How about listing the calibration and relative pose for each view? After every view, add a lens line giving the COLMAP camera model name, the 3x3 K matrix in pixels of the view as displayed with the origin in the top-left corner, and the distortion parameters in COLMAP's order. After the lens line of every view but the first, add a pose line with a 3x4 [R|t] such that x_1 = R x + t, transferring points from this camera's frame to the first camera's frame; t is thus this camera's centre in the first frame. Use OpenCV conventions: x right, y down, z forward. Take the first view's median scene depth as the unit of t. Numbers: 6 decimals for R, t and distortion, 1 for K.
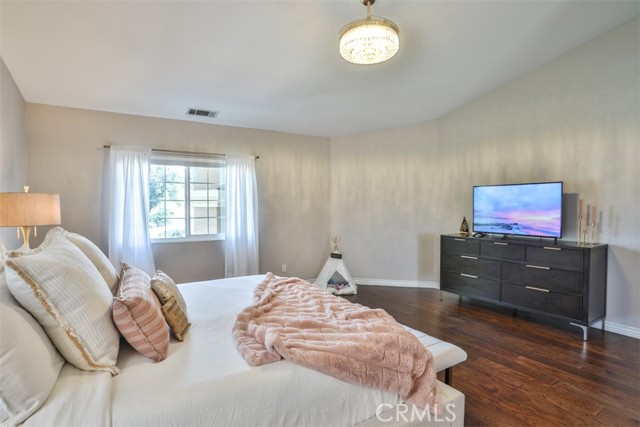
lens RADIAL K [[325.2, 0, 317.3], [0, 325.2, 212.4], [0, 0, 1]] dist [-0.042282, 0.001794]
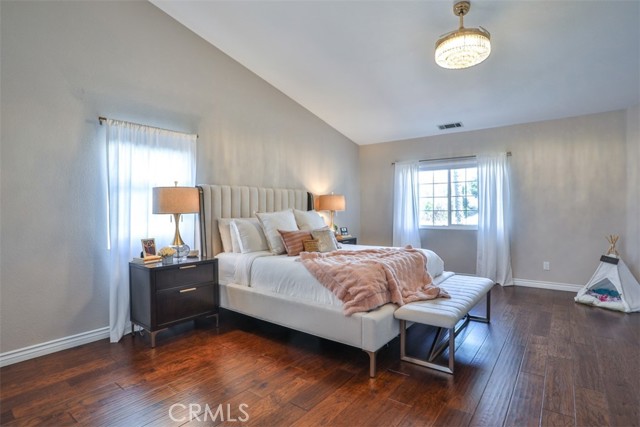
lens RADIAL K [[325.2, 0, 317.3], [0, 325.2, 212.4], [0, 0, 1]] dist [-0.042282, 0.001794]
pose [[0.393522, 0.013309, -0.919219, 0.538201], [-0.001001, 0.999901, 0.014049, 0.006866], [0.919315, -0.004608, 0.393497, 0.033468]]
